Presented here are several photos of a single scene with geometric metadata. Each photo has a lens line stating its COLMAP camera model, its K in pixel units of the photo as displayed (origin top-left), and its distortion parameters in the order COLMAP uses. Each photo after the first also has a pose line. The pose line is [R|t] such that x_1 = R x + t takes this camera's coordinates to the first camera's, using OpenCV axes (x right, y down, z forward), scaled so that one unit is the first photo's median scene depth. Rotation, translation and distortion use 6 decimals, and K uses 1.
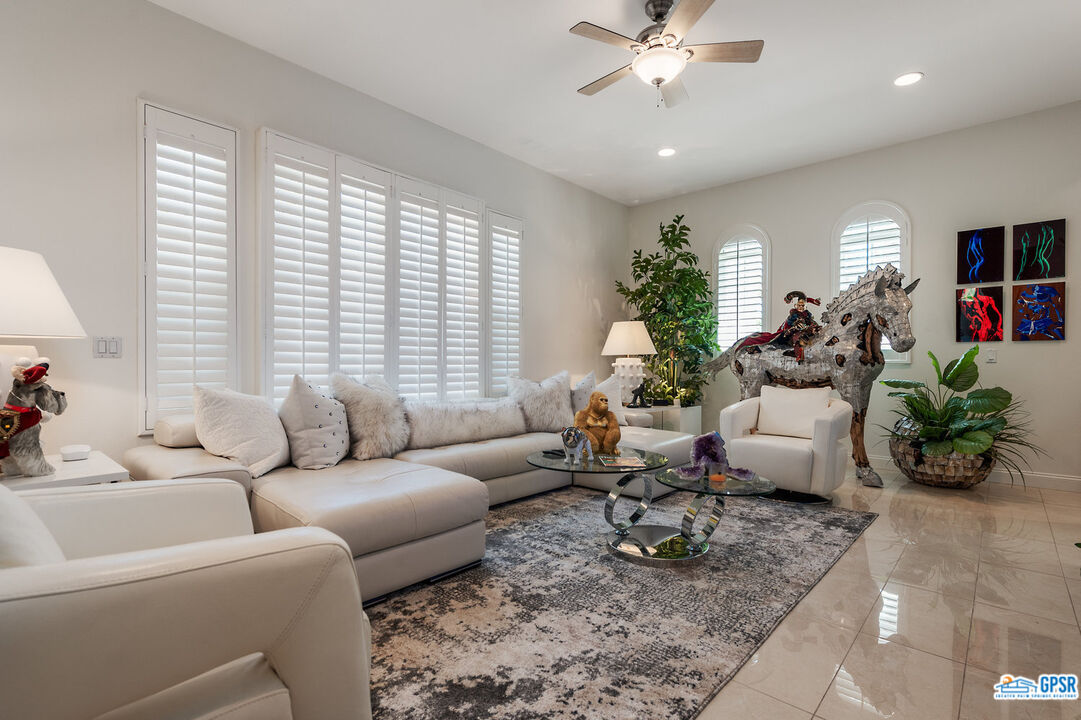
lens RADIAL K [[507.2, 0, 544.5], [0, 507.2, 362.3], [0, 0, 1]] dist [0.014560, 0.000229]
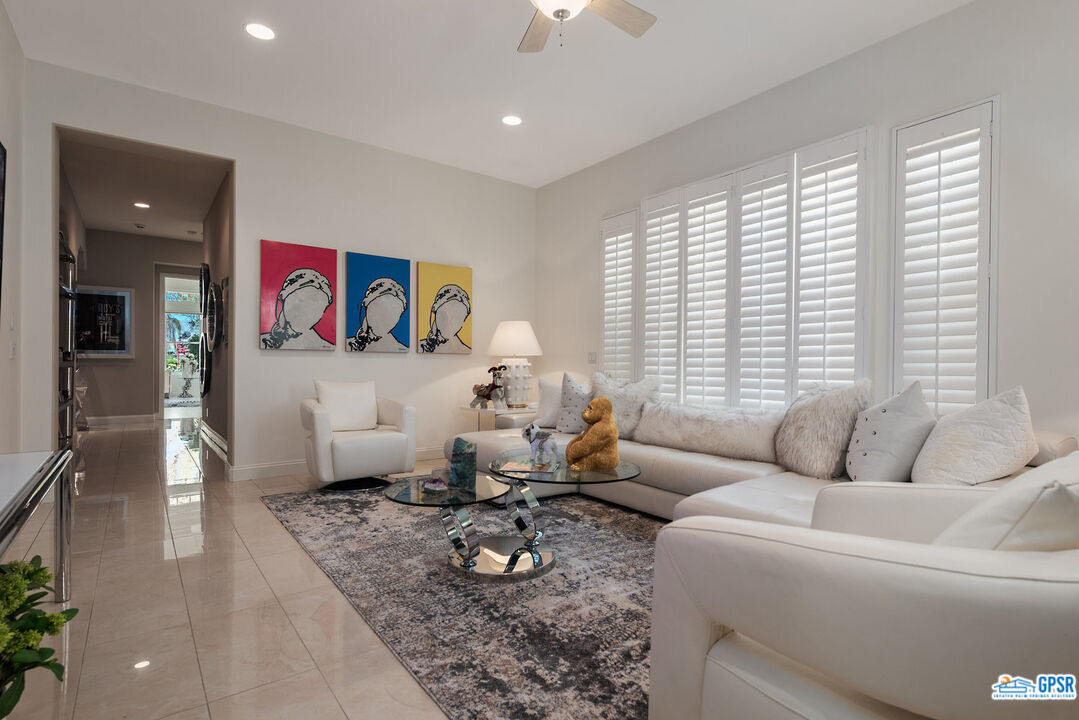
lens RADIAL K [[524.4, 0, 543.5], [0, 524.4, 363.3], [0, 0, 1]] dist [0.001840, -0.001023]
pose [[-0.179768, -0.009081, -0.983667, 0.727086], [-0.002961, 0.999958, -0.008691, 0.006475], [0.983705, 0.001350, -0.179787, 0.784551]]
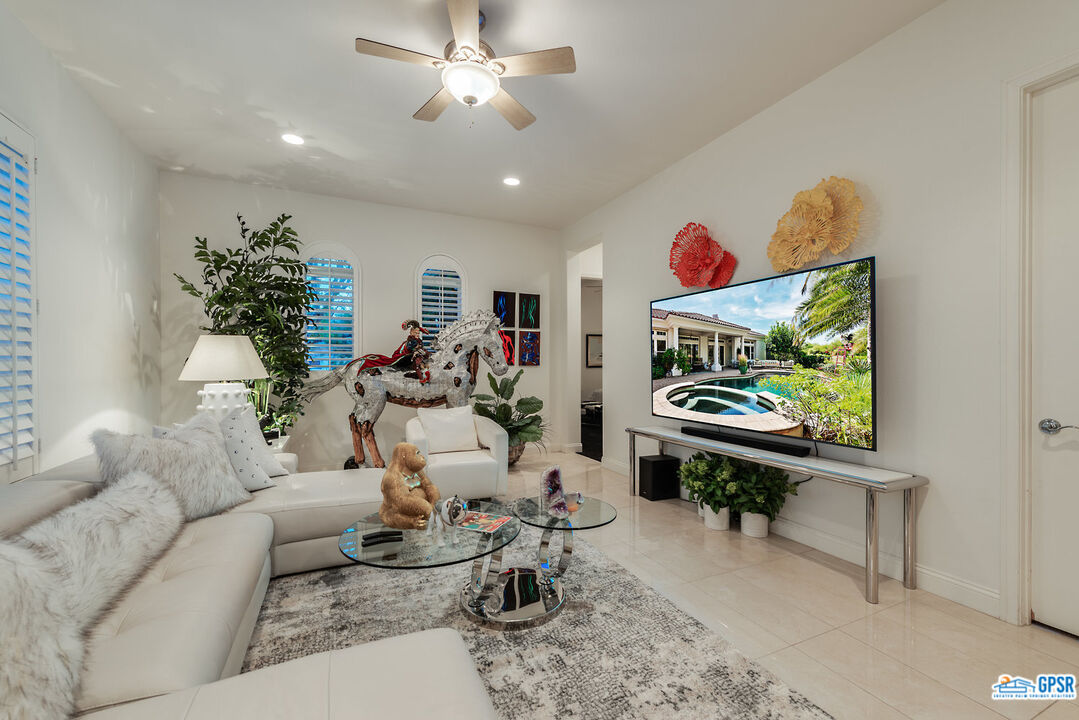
lens RADIAL K [[445.1, 0, 539.6], [0, 445.1, 365.3], [0, 0, 1]] dist [0.006618, -0.000247]
pose [[0.397595, -0.004358, 0.917551, -0.329779], [0.000198, 0.999989, 0.004664, -0.048854], [-0.917561, -0.001673, 0.397592, 0.390932]]
